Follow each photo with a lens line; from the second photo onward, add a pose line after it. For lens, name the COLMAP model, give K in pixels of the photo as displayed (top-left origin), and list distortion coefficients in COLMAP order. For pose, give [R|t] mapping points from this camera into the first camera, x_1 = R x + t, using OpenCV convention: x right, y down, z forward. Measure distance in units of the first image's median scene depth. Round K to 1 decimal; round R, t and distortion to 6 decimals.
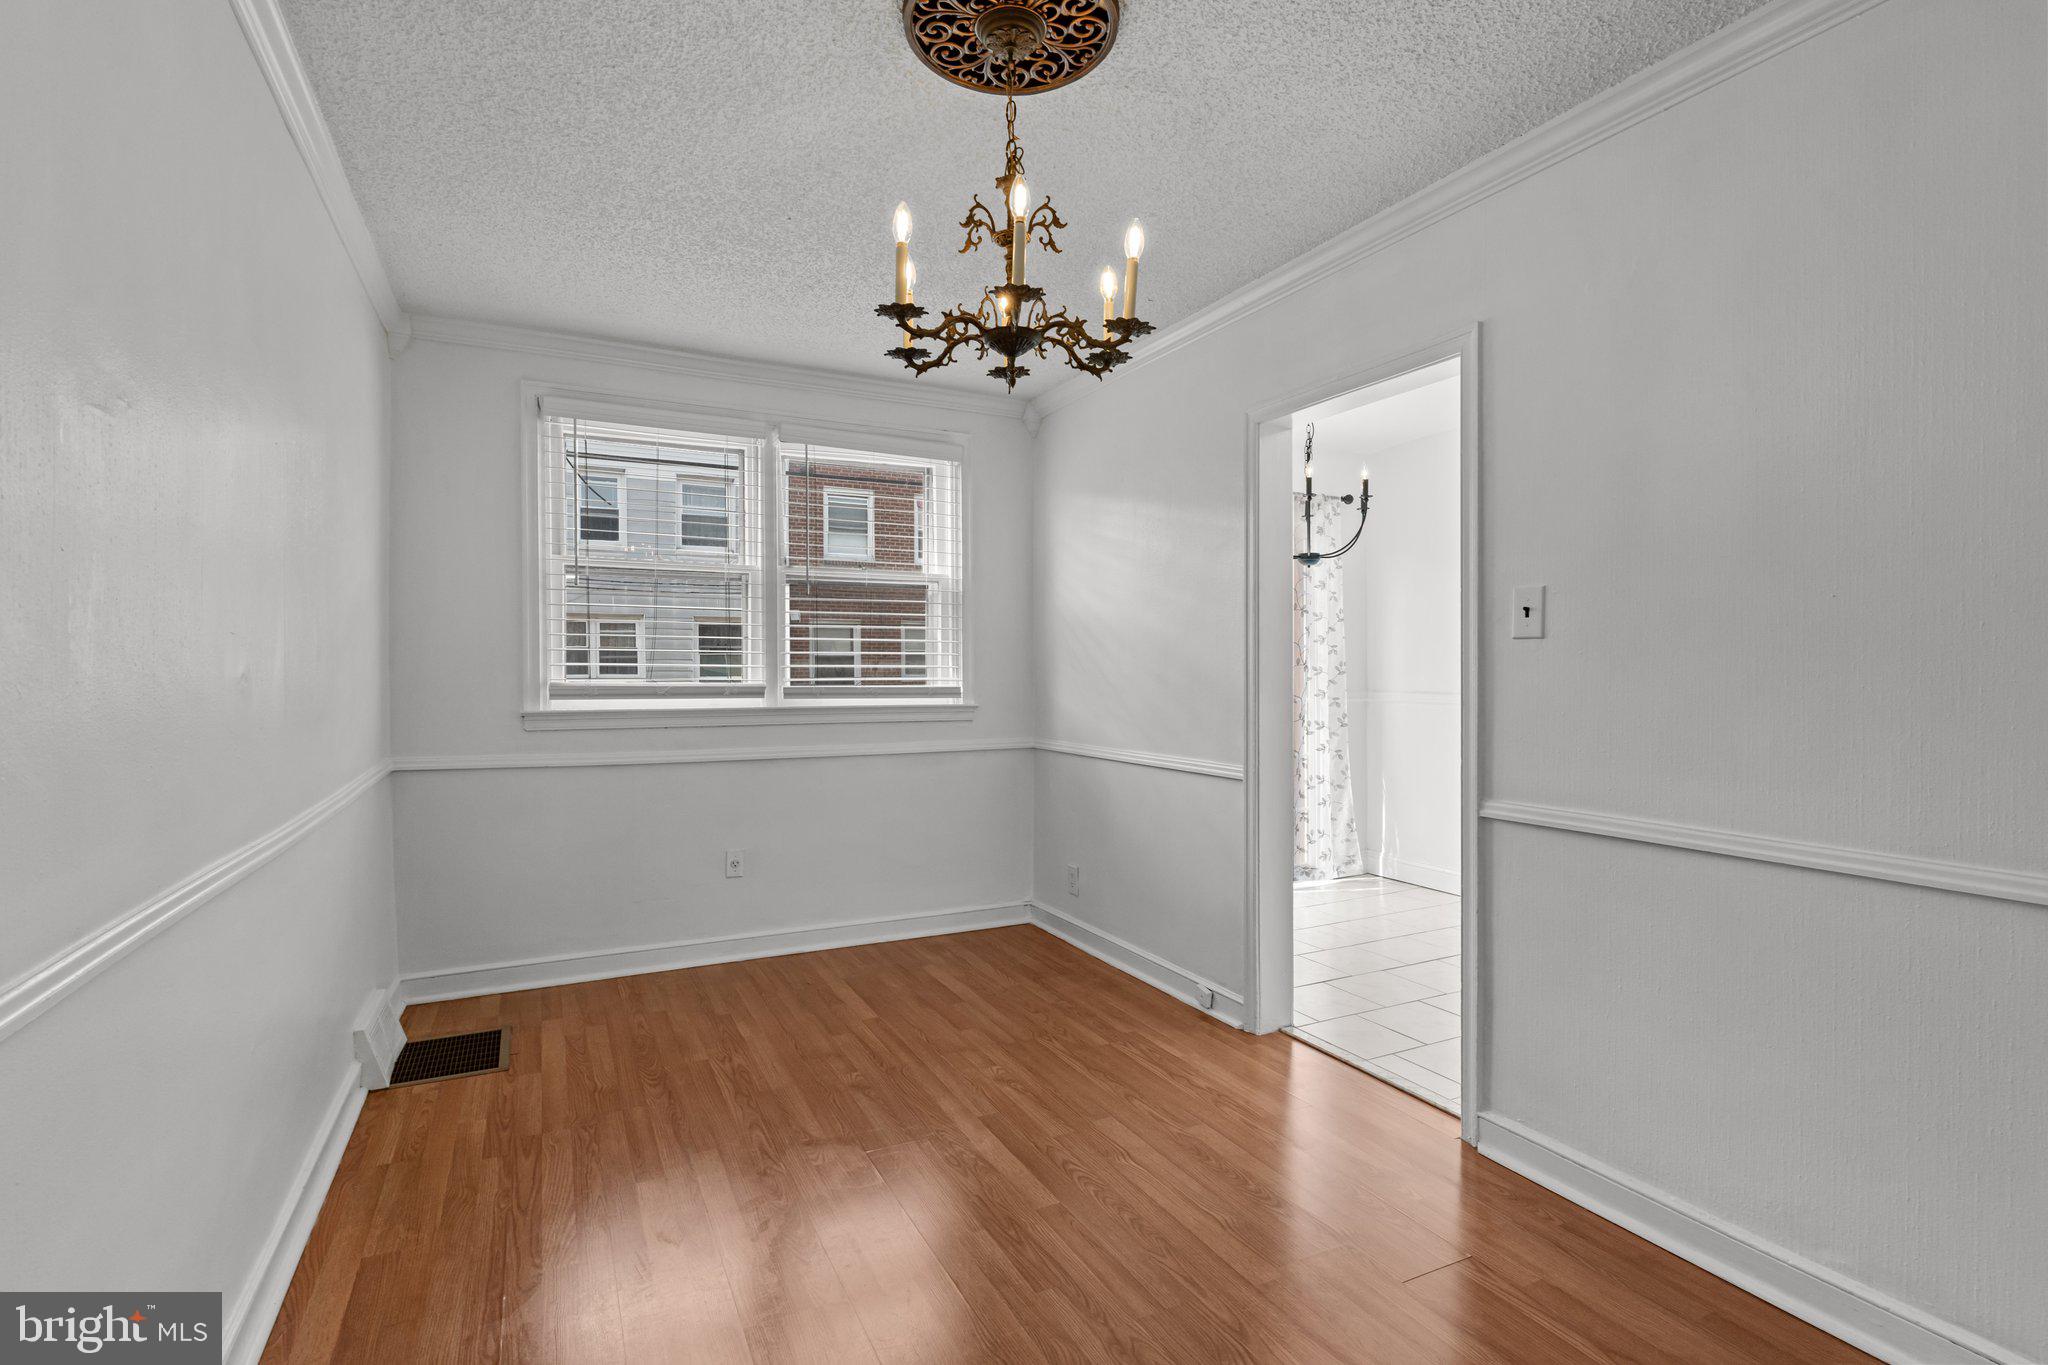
lens RADIAL K [[966.4, 0, 1025.4], [0, 966.4, 666.4], [0, 0, 1]] dist [-0.000305, 0.000064]
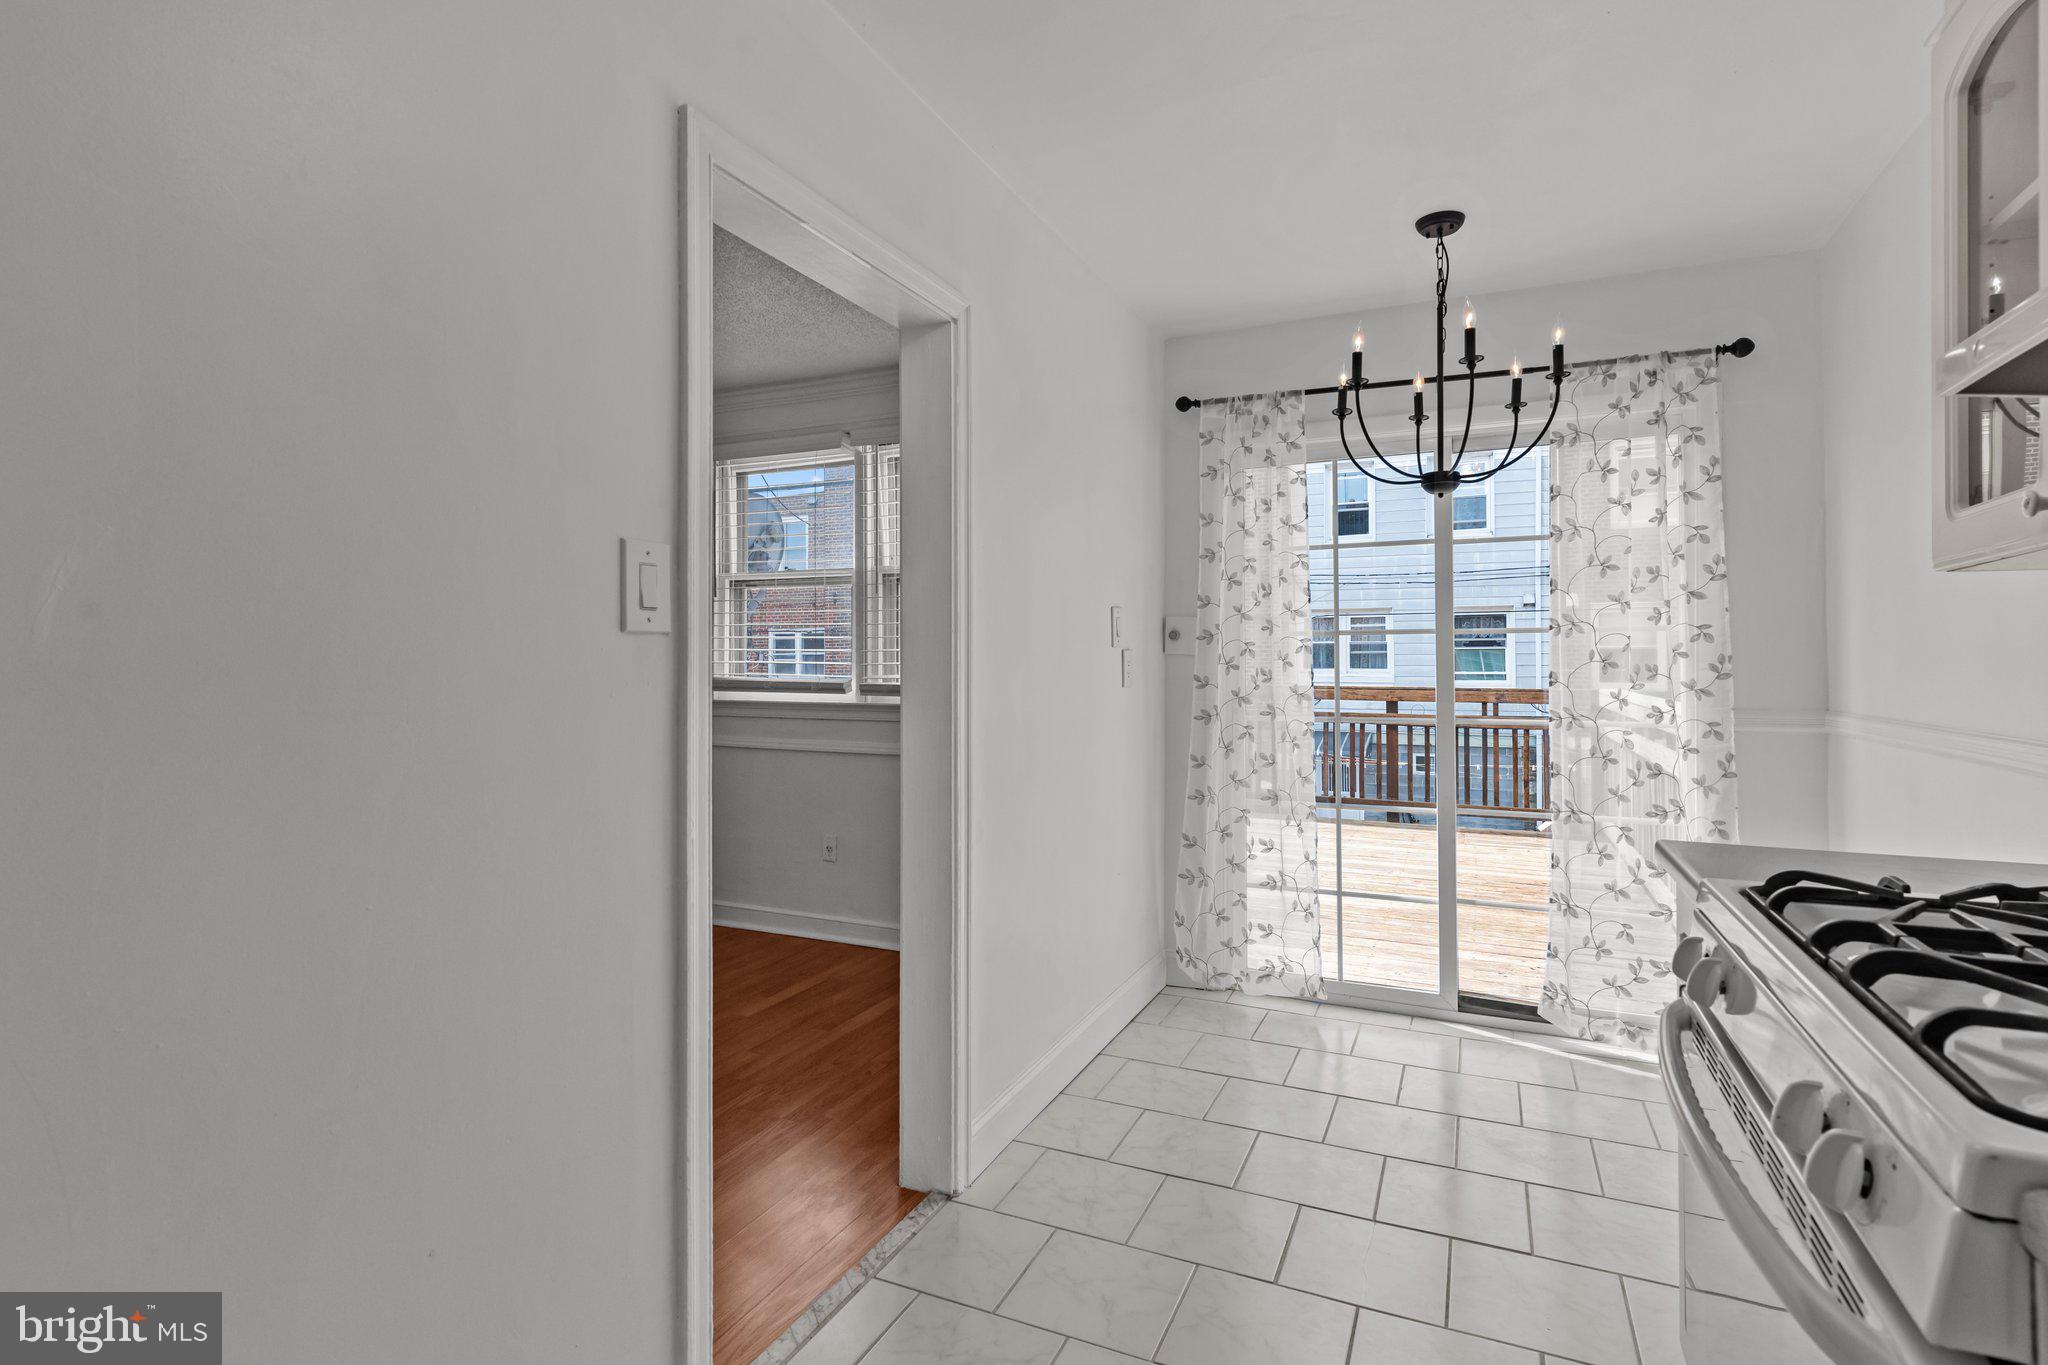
lens RADIAL K [[985.5, 0, 1032.2], [0, 985.5, 638.3], [0, 0, 1]] dist [-0.001371, -0.000092]
pose [[0.623158, -0.019140, -0.781862, 0.645264], [0.001642, 0.999730, -0.023165, -0.002527], [0.782094, 0.013152, 0.623021, 0.458084]]
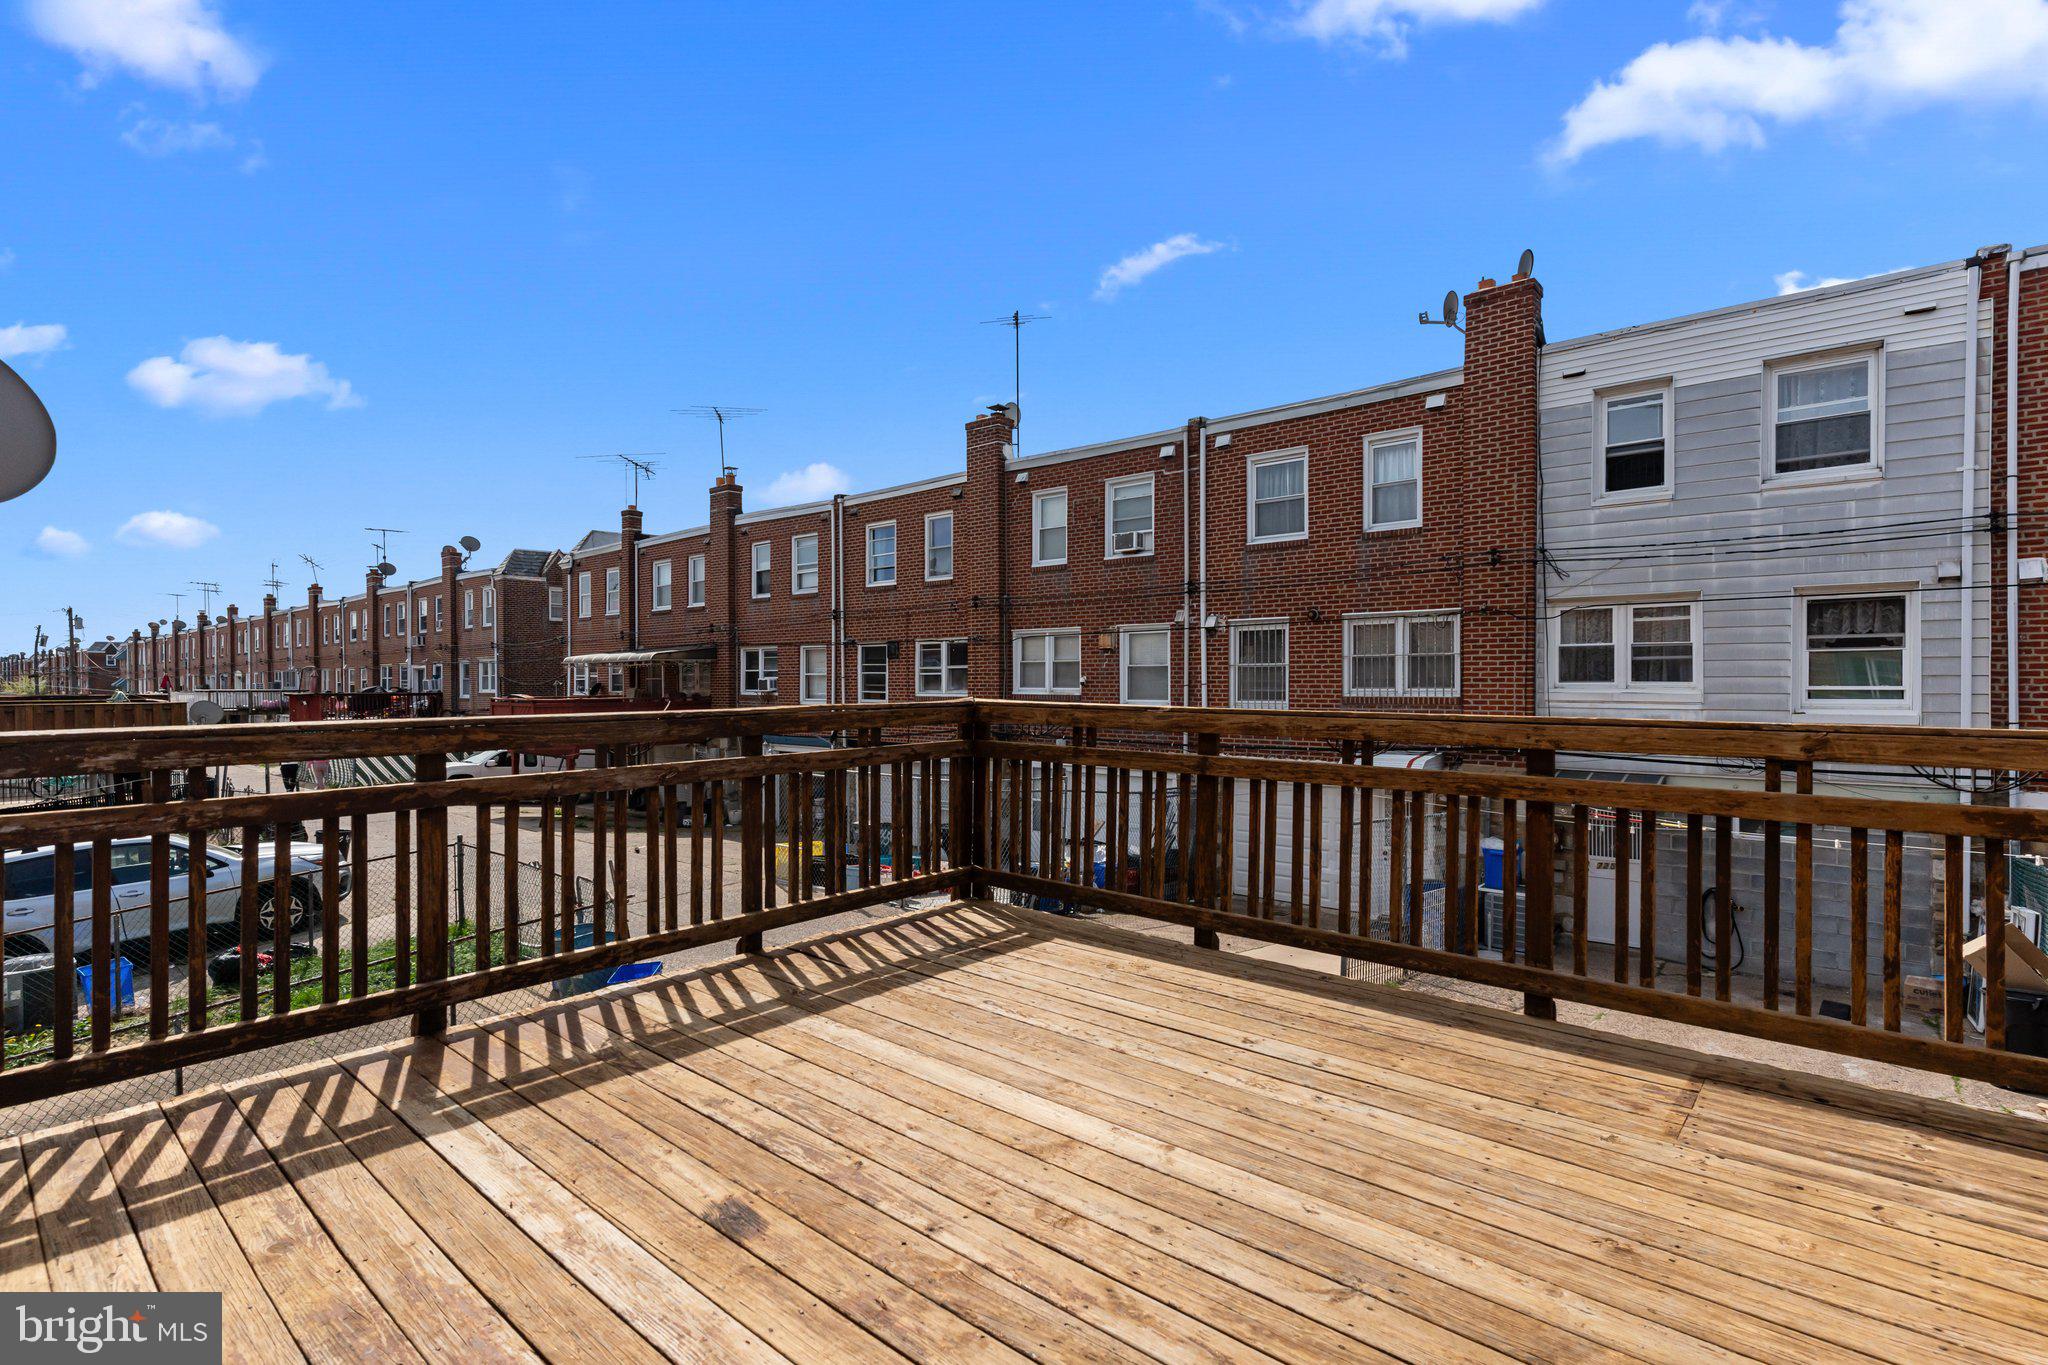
lens RADIAL K [[985.9, 0, 1021.5], [0, 985.9, 694.8], [0, 0, 1]] dist [0.000530, -0.000140]
pose [[0.369952, 0.015642, -0.928919, 0.238592], [0.004796, 0.999813, 0.018746, 0.007715], [0.929038, -0.011390, 0.369808, 1.406638]]
